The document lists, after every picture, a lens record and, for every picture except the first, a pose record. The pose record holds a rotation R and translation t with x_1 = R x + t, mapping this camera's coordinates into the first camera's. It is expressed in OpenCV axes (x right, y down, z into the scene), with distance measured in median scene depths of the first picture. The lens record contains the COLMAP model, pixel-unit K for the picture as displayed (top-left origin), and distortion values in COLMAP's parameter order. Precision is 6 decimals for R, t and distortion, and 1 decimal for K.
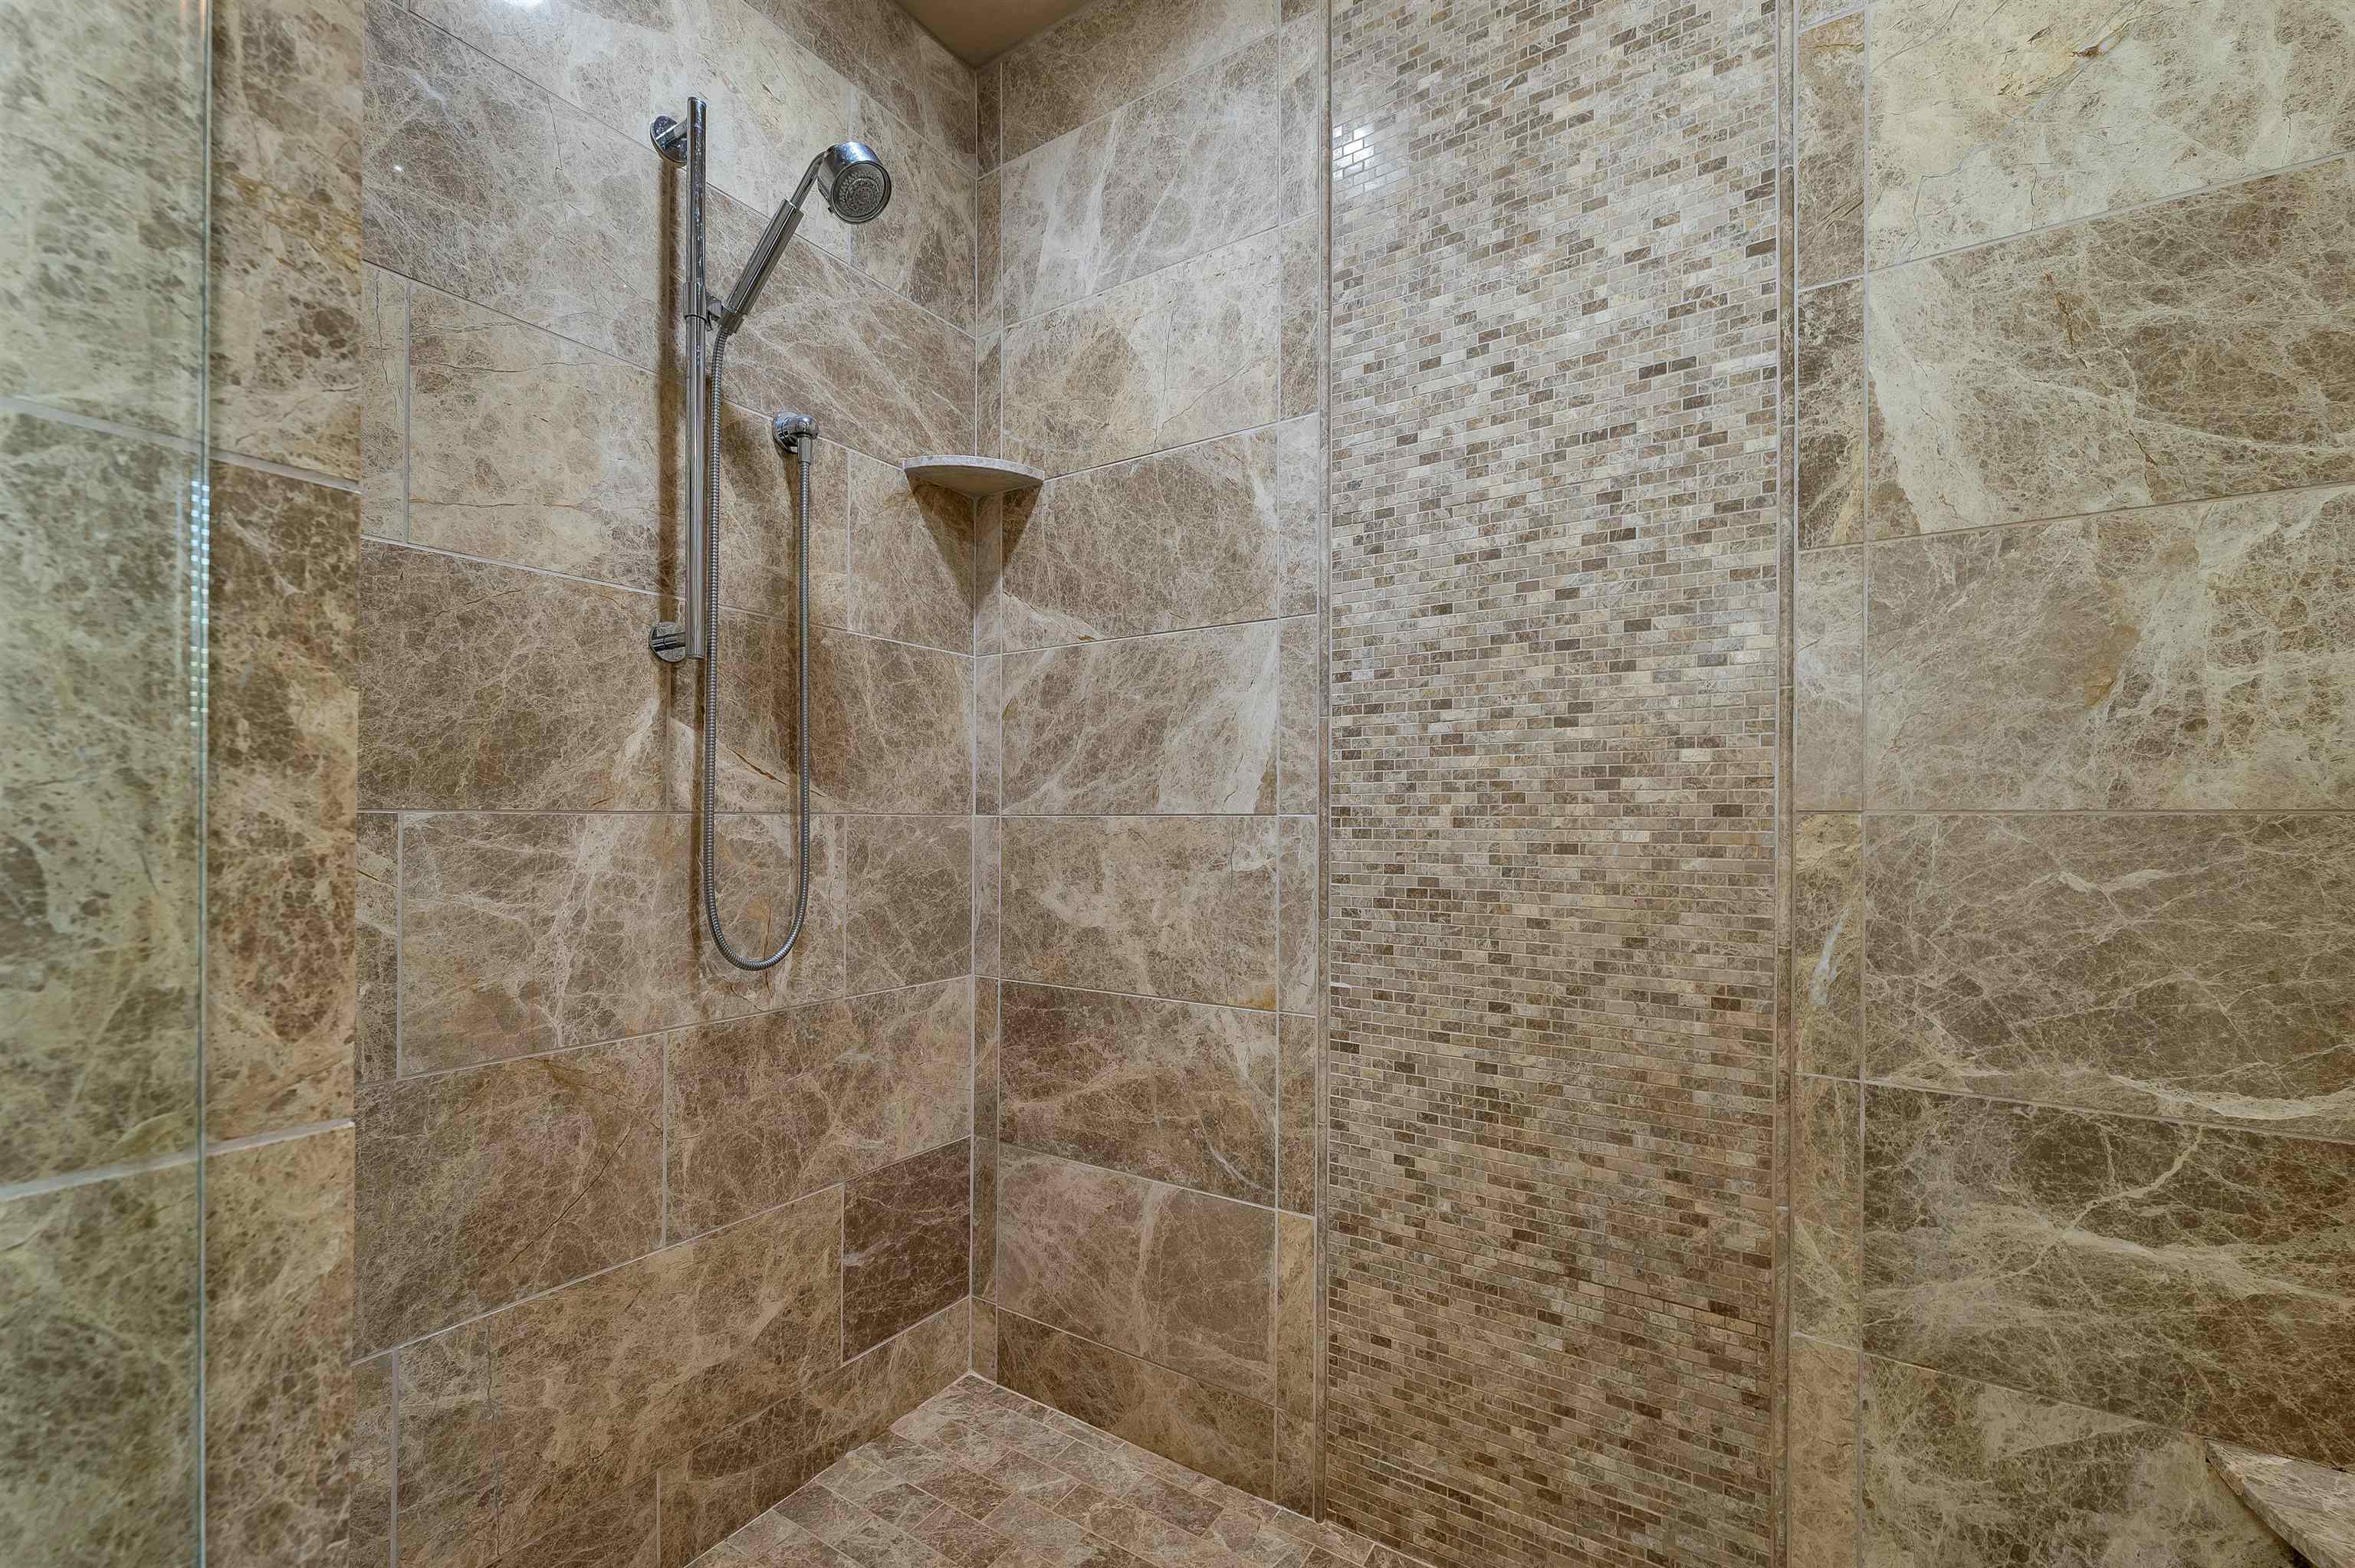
lens RADIAL K [[982.3, 0, 1177.5], [0, 982.3, 784.0], [0, 0, 1]] dist [-0.000931, -0.000115]
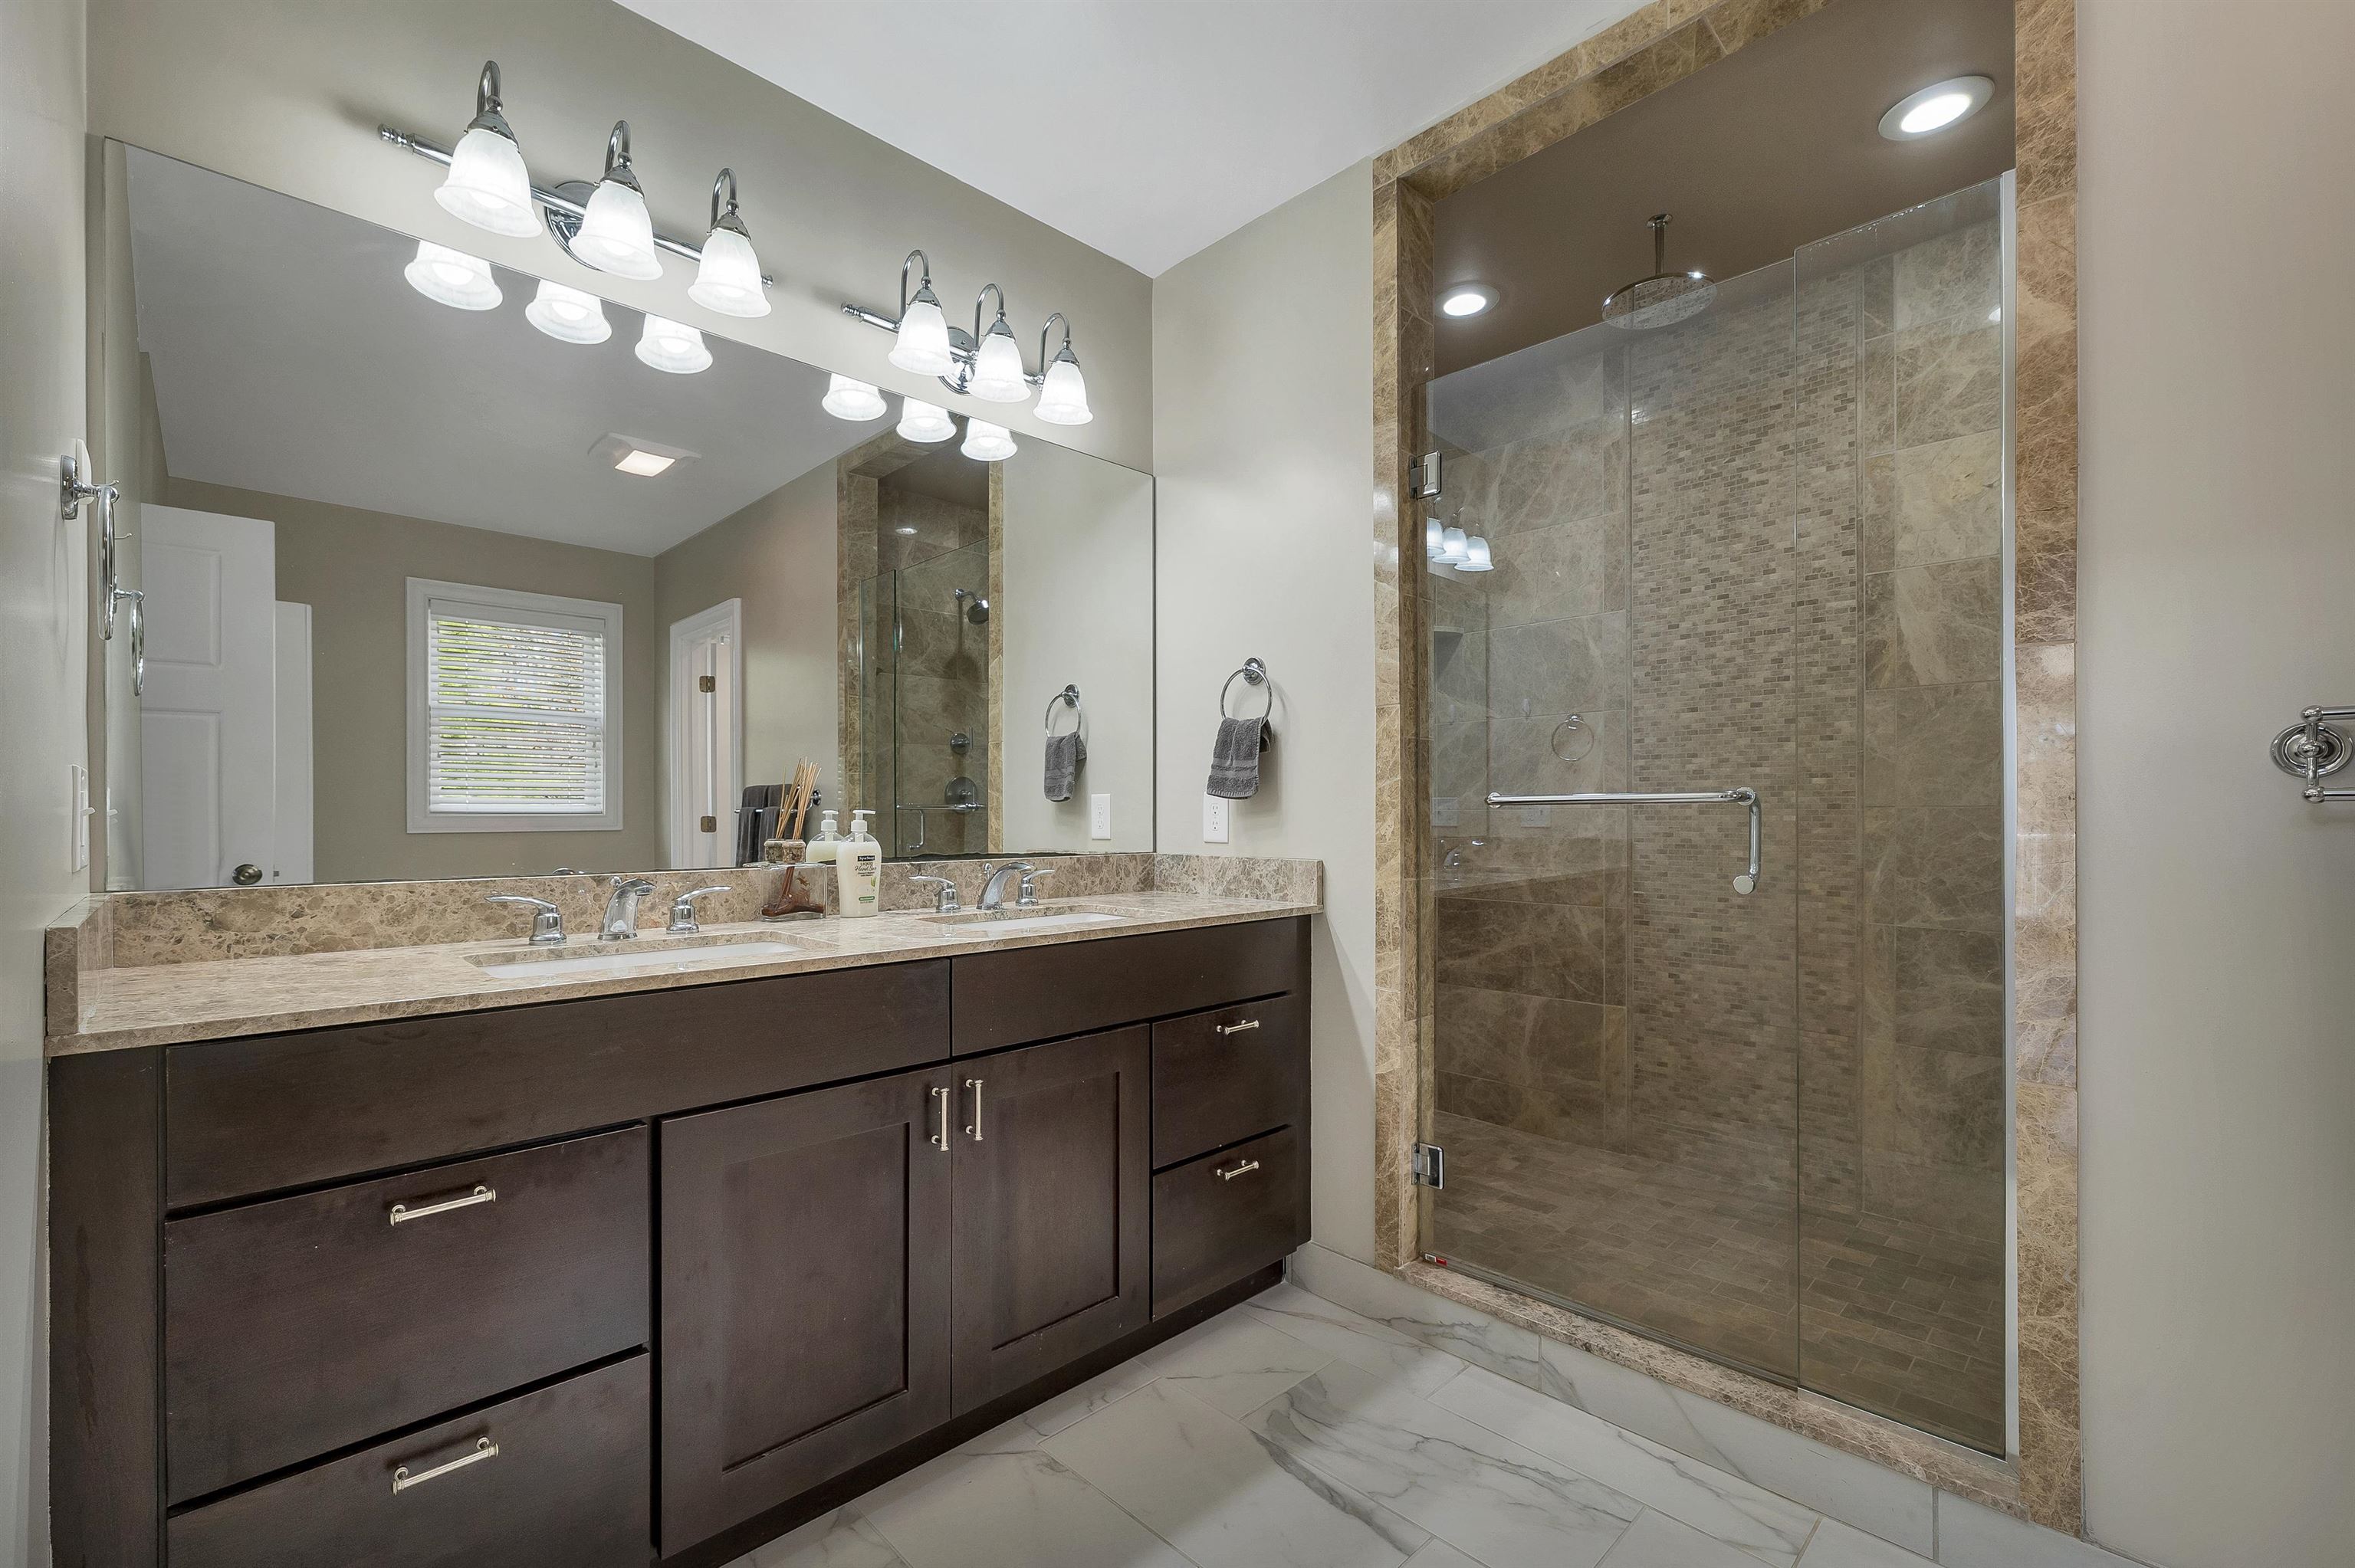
lens RADIAL K [[982.3, 0, 1177.5], [0, 982.3, 784.0], [0, 0, 1]] dist [-0.000931, -0.000115]
pose [[0.976413, -0.005007, -0.215853, -0.371856], [0.004986, 0.999987, -0.000644, -0.026557], [0.215854, -0.000448, 0.976426, -1.355459]]
